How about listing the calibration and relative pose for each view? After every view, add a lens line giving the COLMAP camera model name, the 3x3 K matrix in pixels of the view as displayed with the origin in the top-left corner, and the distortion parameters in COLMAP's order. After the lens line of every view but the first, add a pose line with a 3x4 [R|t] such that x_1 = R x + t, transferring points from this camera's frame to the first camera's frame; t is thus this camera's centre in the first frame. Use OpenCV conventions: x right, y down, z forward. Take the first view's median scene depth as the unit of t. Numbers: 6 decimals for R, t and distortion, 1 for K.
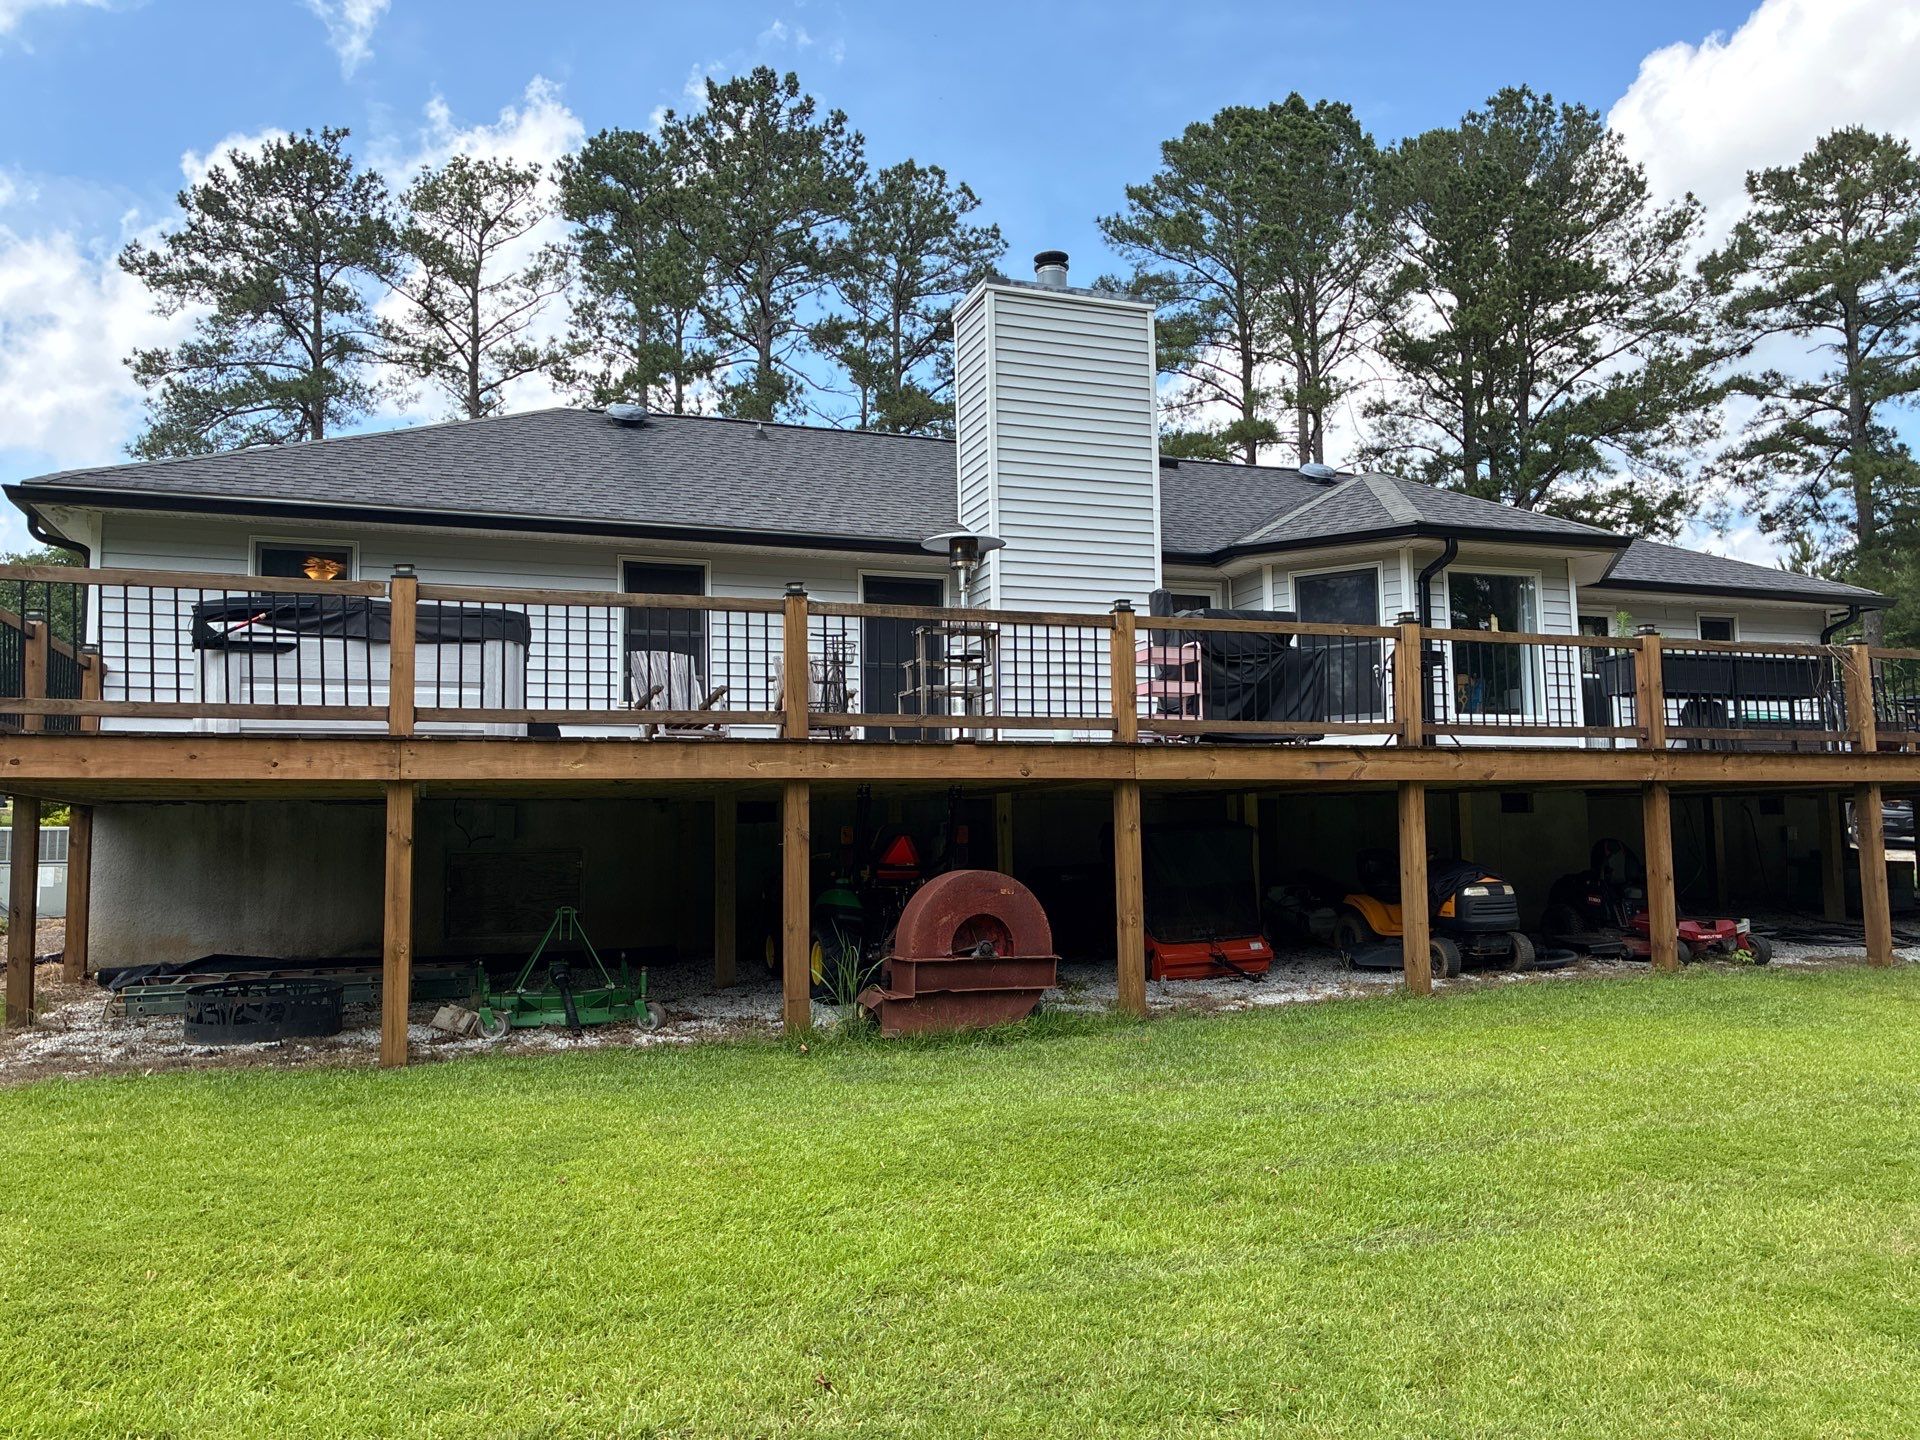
lens RADIAL K [[1338.9, 0, 959.6], [0, 1338.9, 797.3], [0, 0, 1]] dist [0.007596, -0.001449]
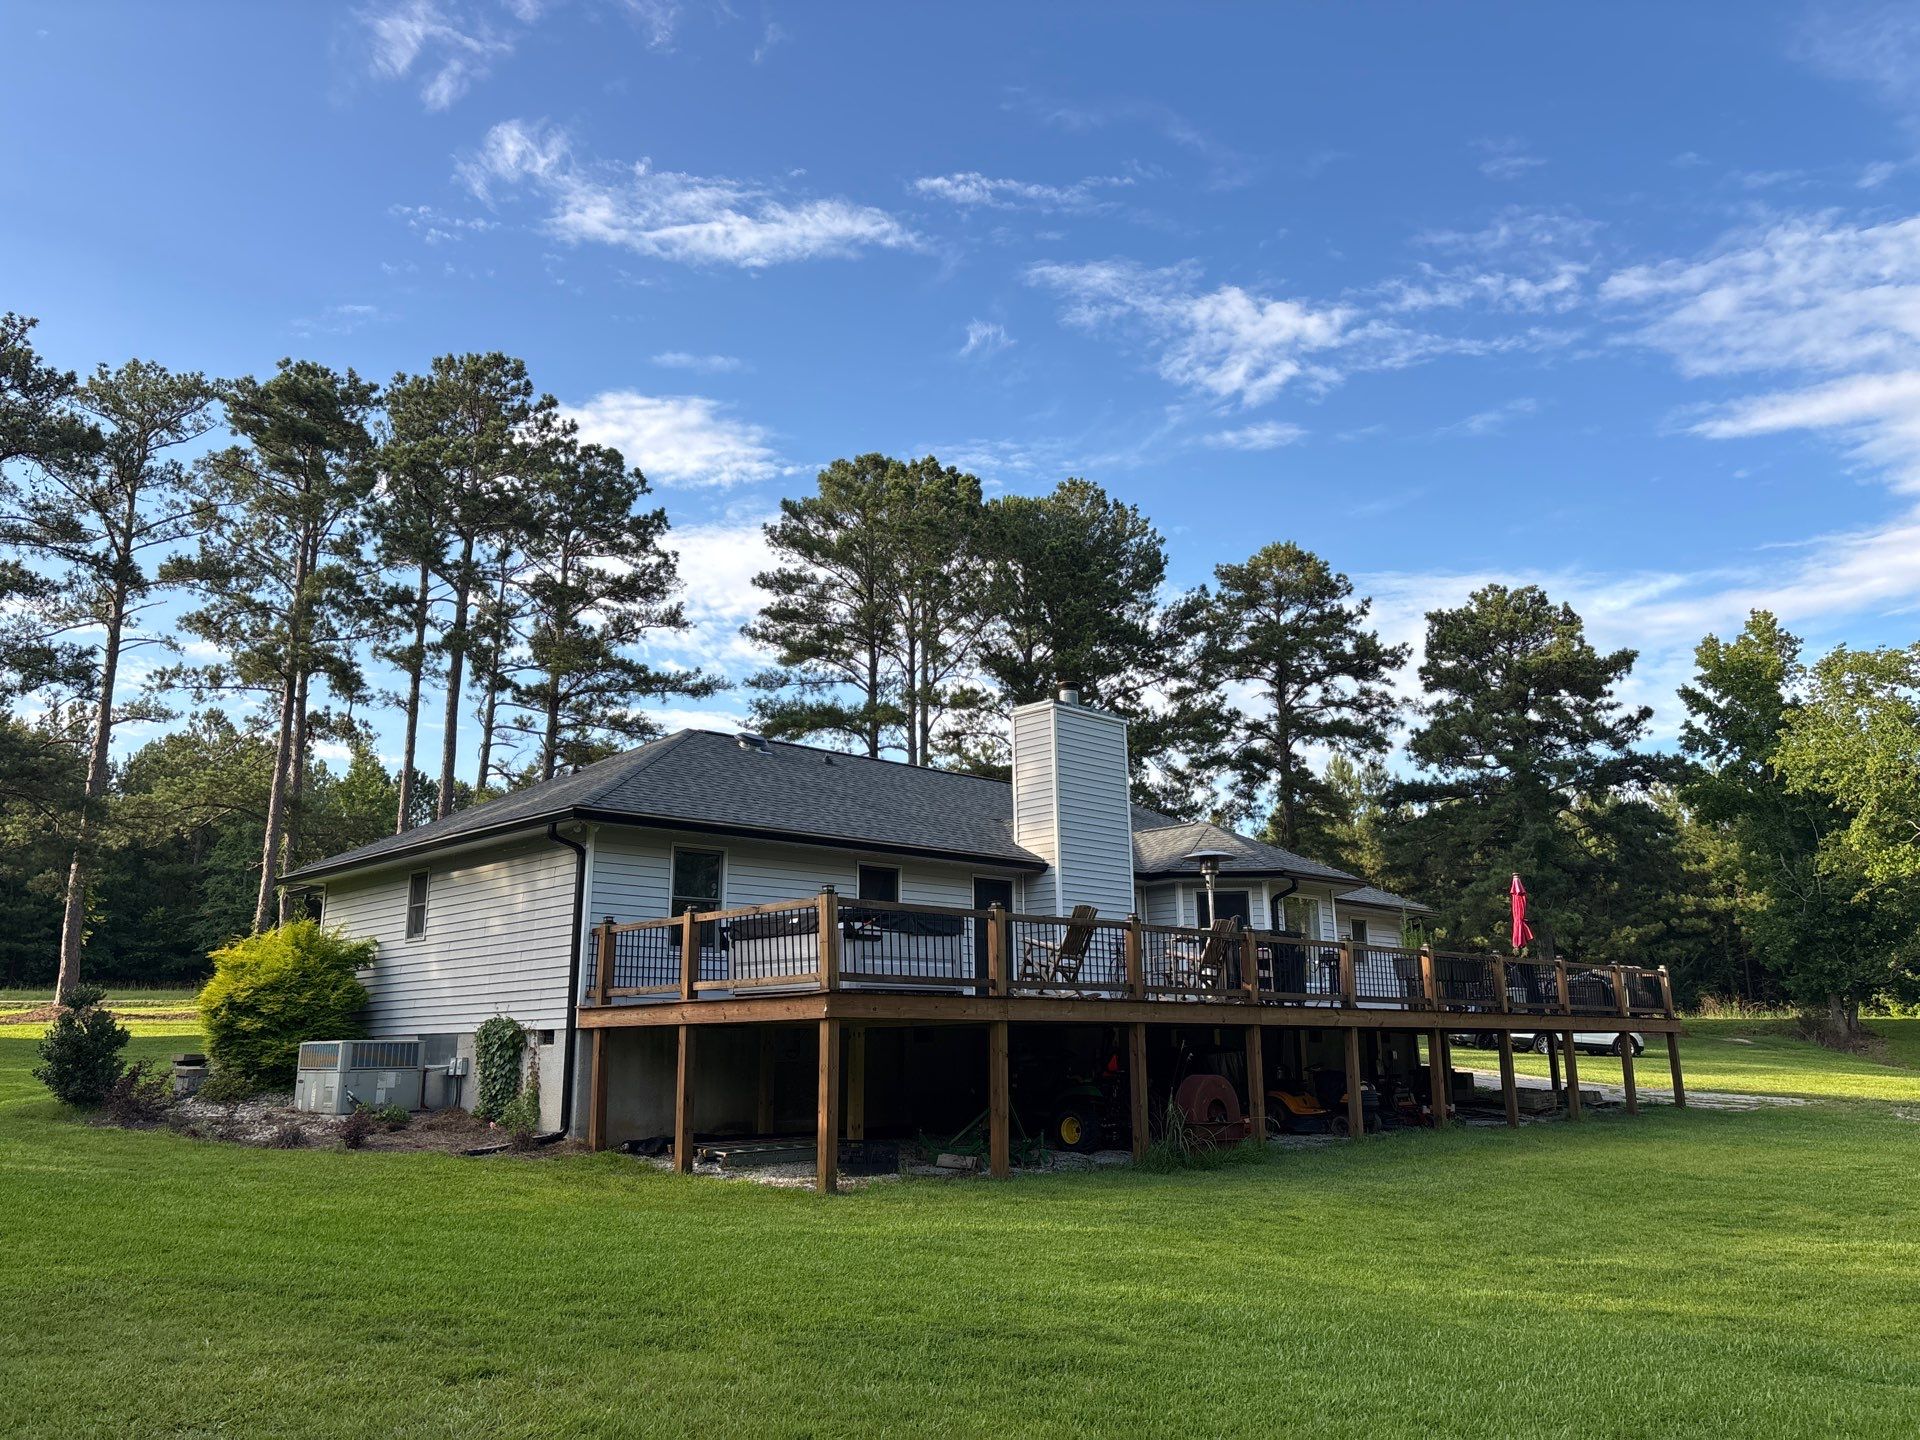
lens RADIAL K [[1443.4, 0, 968.3], [0, 1443.4, 718.5], [0, 0, 1]] dist [0.056849, -0.054325]
pose [[0.898616, 0.100165, 0.427149, -0.267508], [-0.006510, 0.976527, -0.215297, 0.001918], [-0.438688, 0.190688, 0.878175, -0.153198]]
